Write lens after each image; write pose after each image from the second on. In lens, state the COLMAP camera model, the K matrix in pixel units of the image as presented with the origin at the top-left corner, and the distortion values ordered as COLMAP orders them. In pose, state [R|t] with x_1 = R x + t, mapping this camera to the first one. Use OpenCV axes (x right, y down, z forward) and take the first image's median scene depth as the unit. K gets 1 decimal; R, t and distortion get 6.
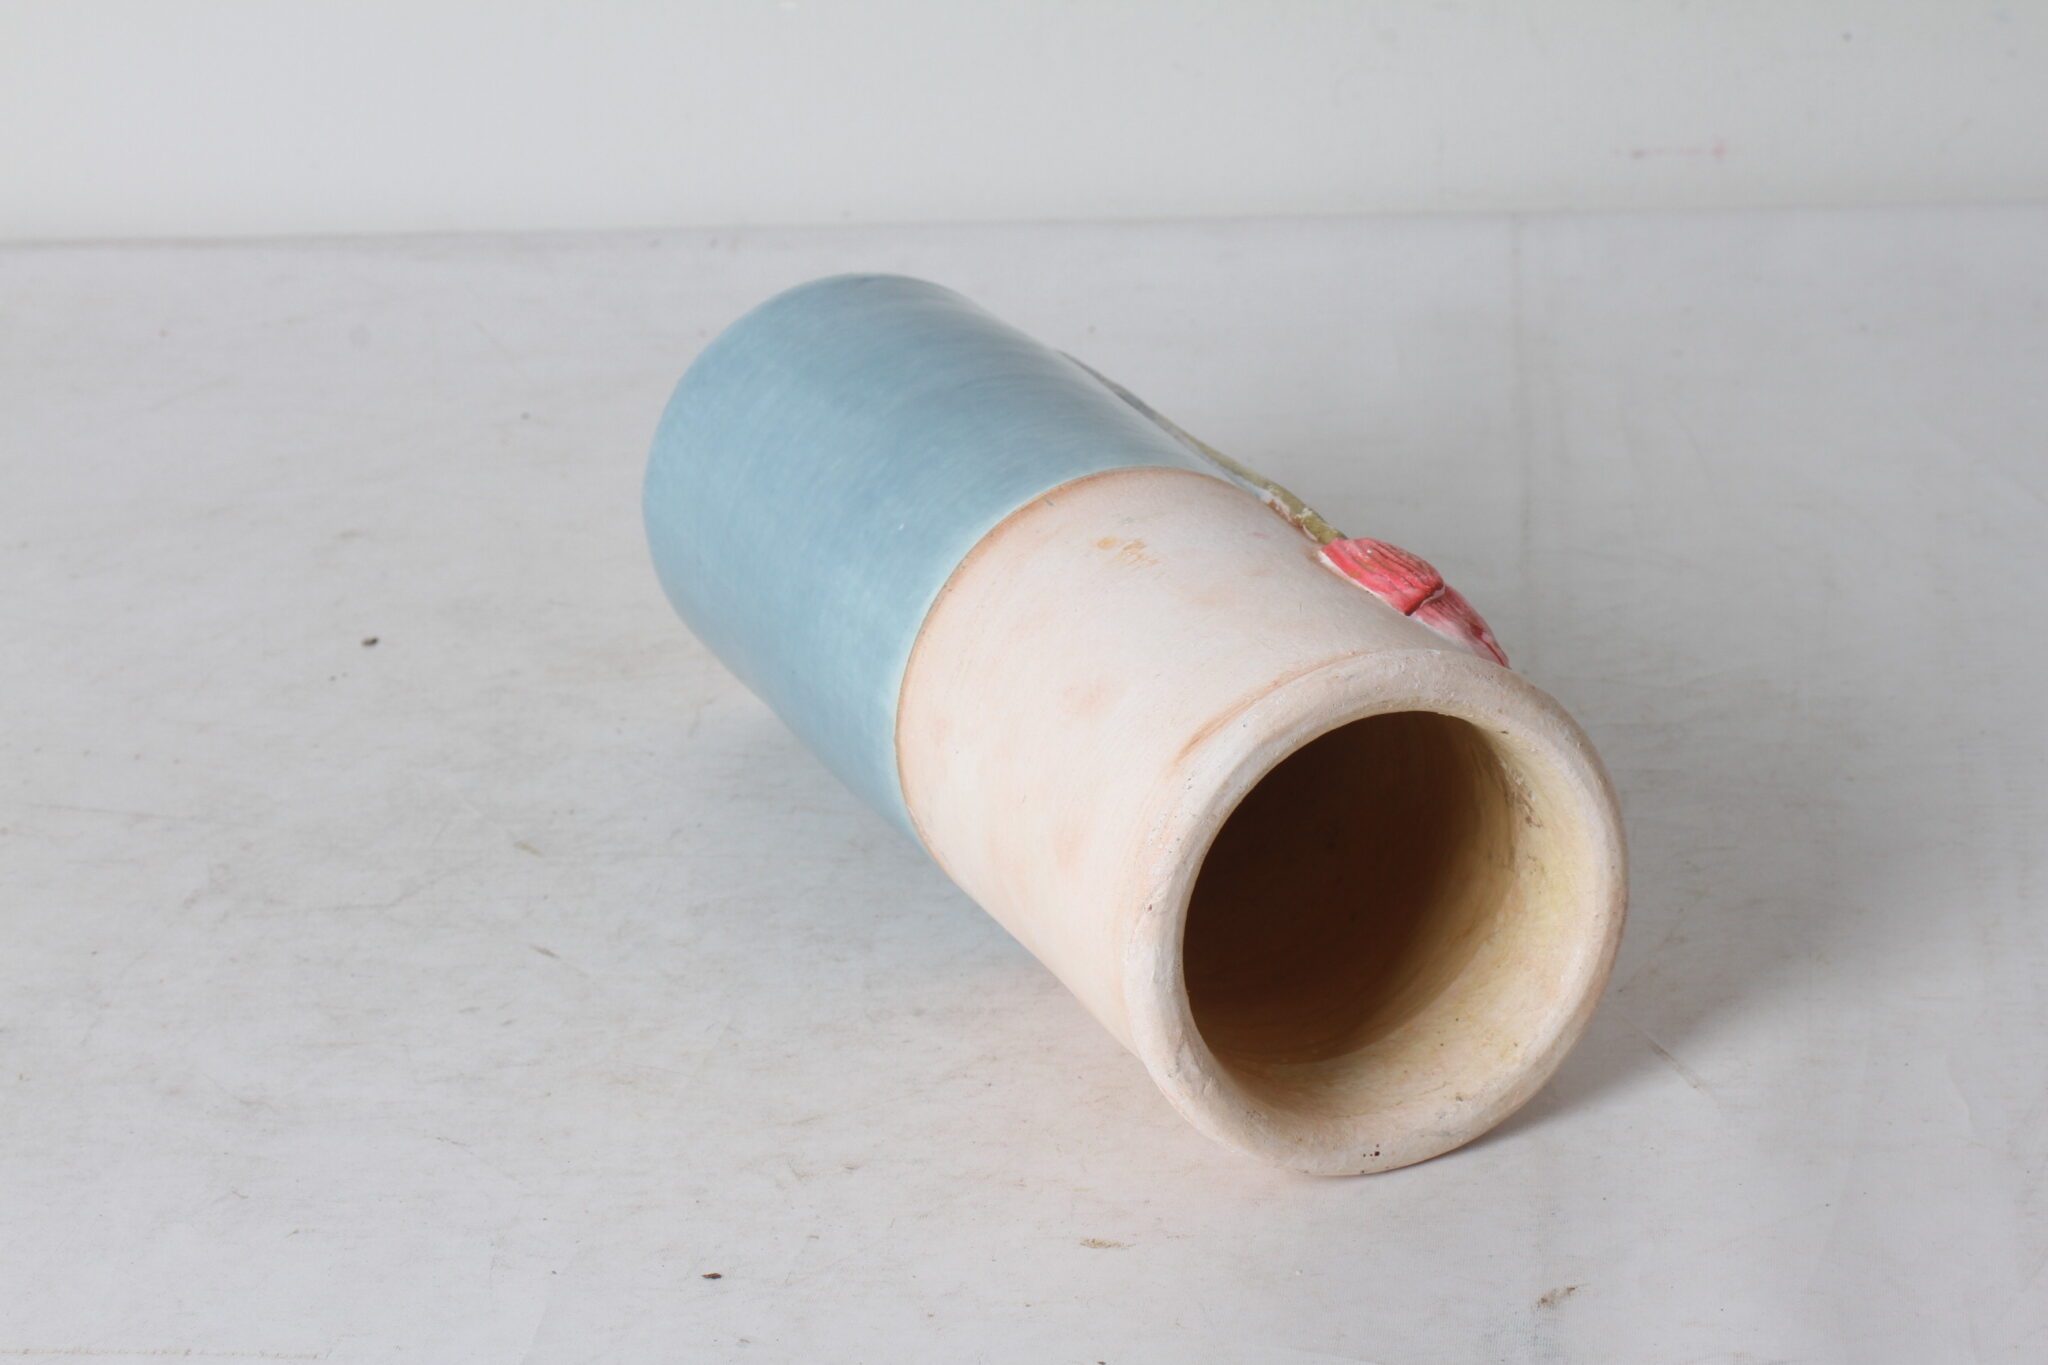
lens RADIAL K [[5129.5, 0, 1028.8], [0, 5129.5, 687.2], [0, 0, 1]] dist [0.081436, 0.000000]
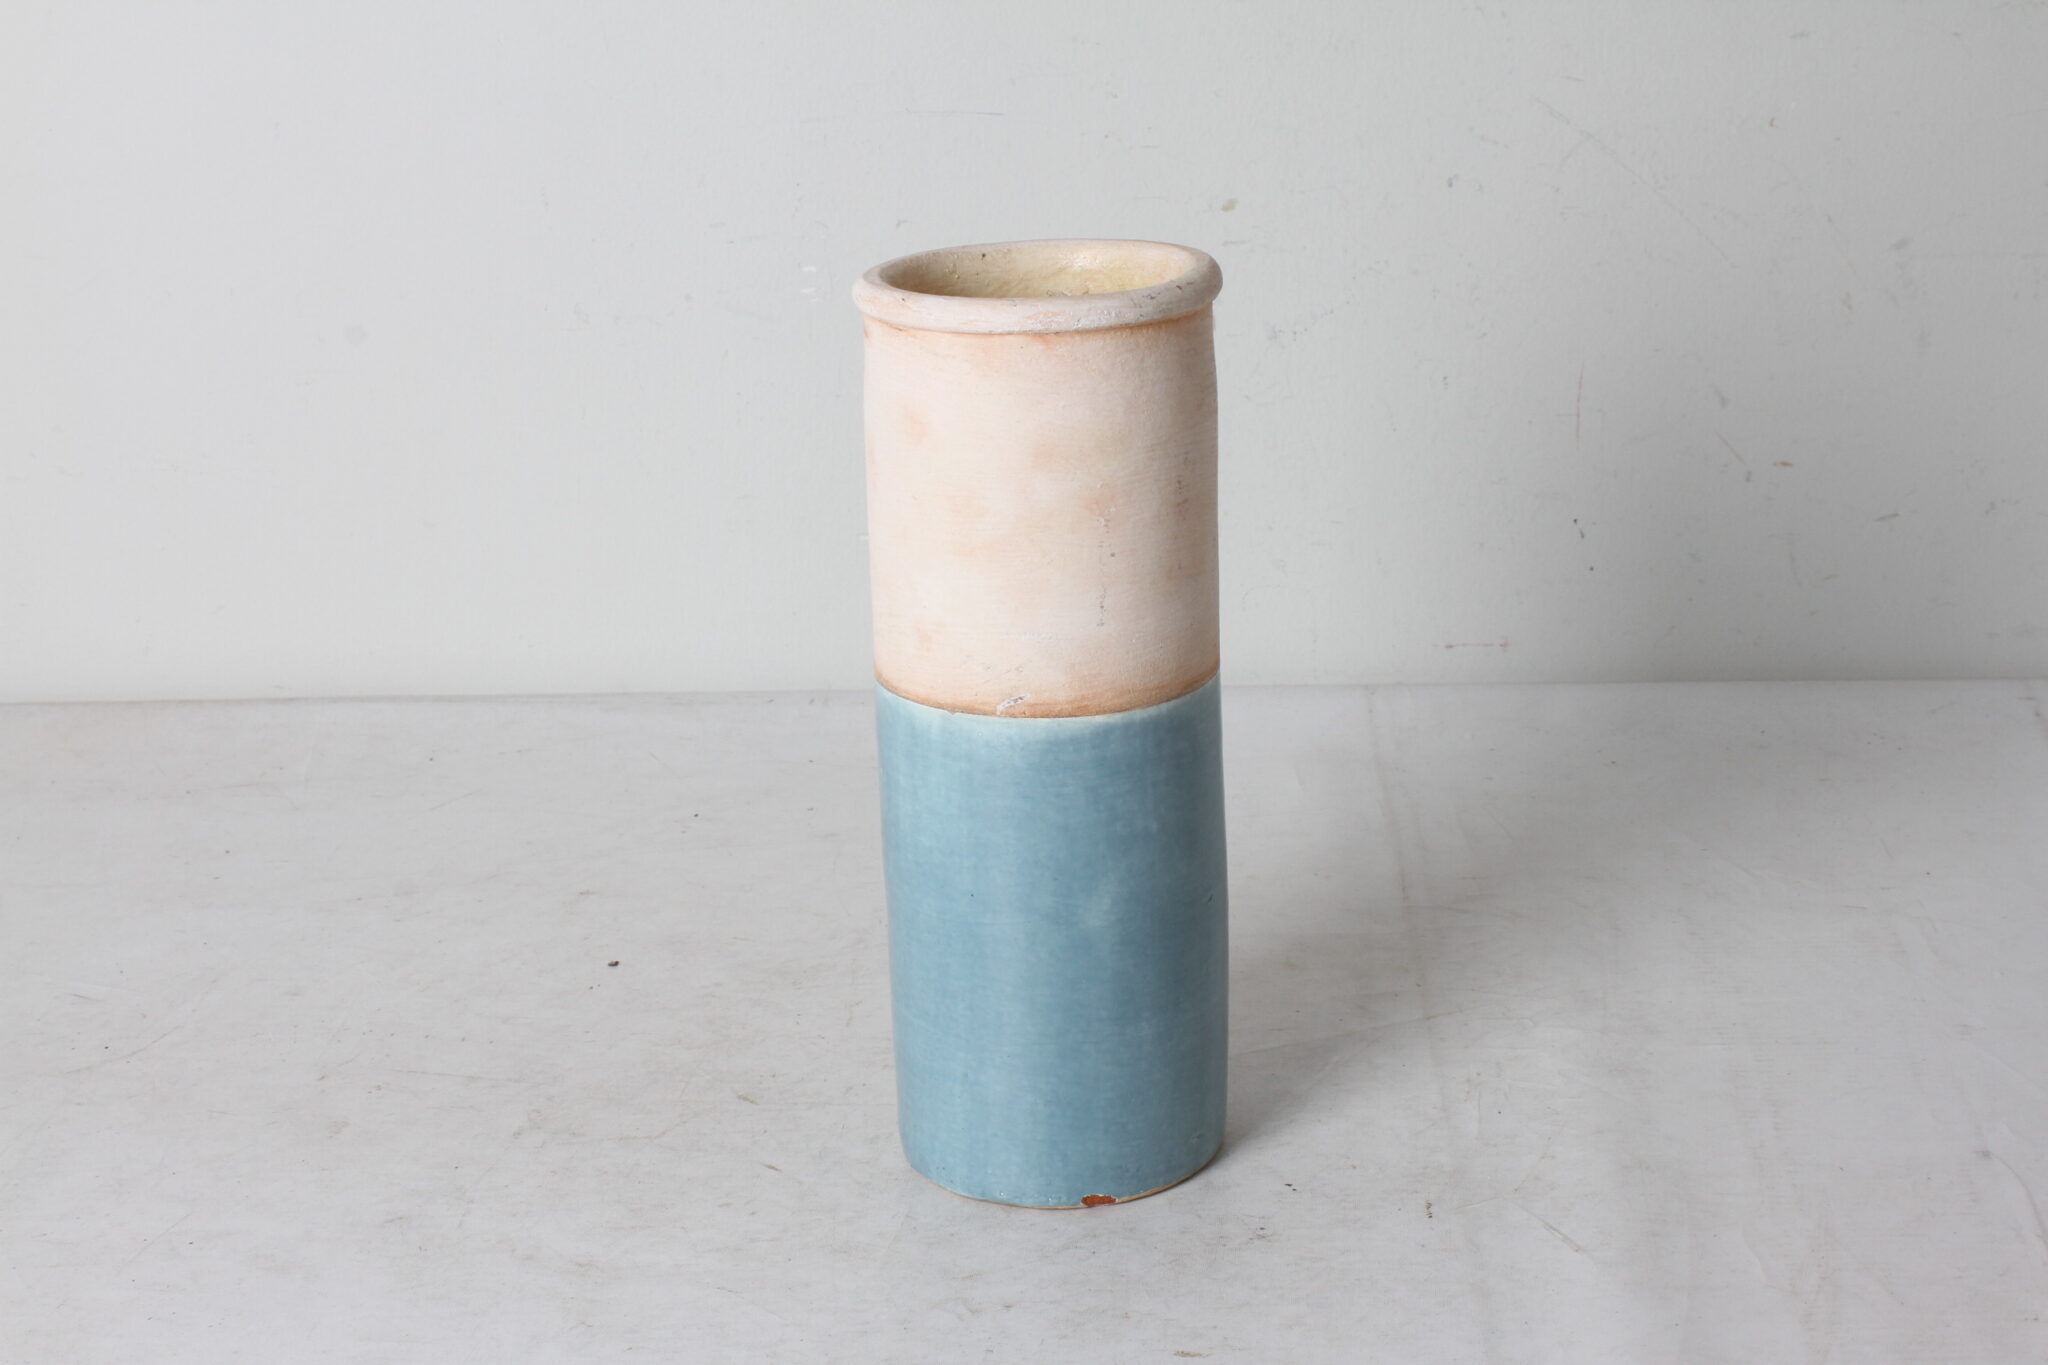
lens RADIAL K [[3781.6, 0, 1028.9], [0, 3781.6, 688.4], [0, 0, 1]] dist [-0.058329, 0.000000]
pose [[0.998248, 0.009812, 0.058345, -0.087364], [-0.003641, 0.994471, -0.104946, 0.029507], [-0.059052, 0.104549, 0.992765, -0.080496]]
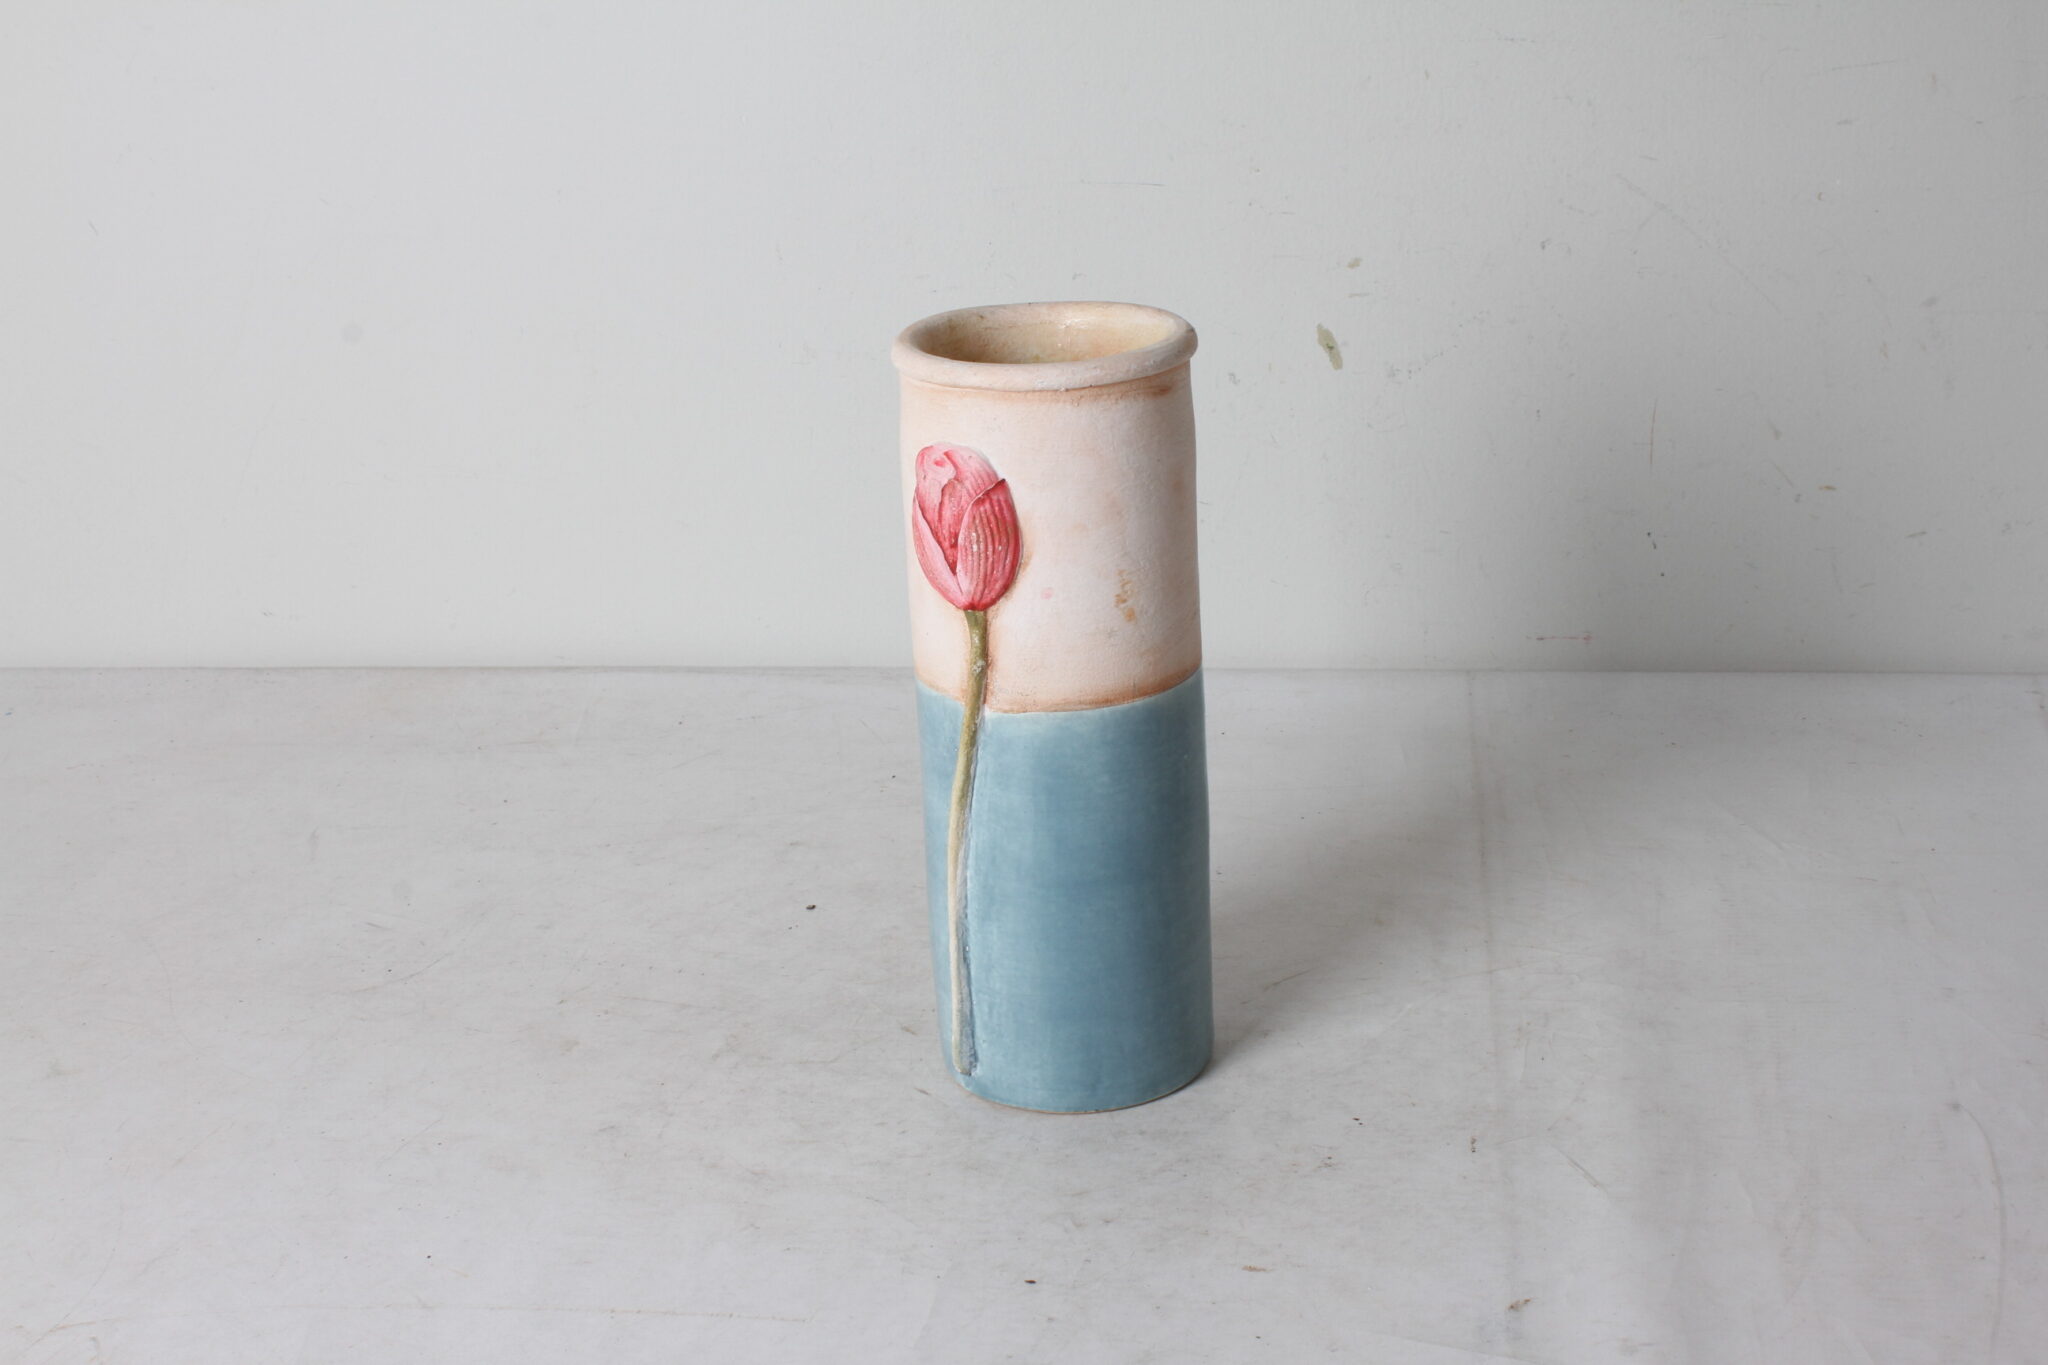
lens RADIAL K [[3143.3, 0, 1016.2], [0, 3143.3, 682.6], [0, 0, 1]] dist [-0.121077, 0.000000]
pose [[0.999371, 0.023107, -0.026891, -0.038604], [-0.025147, 0.996623, -0.078167, -0.003927], [0.024994, 0.078794, 0.996578, -0.062971]]
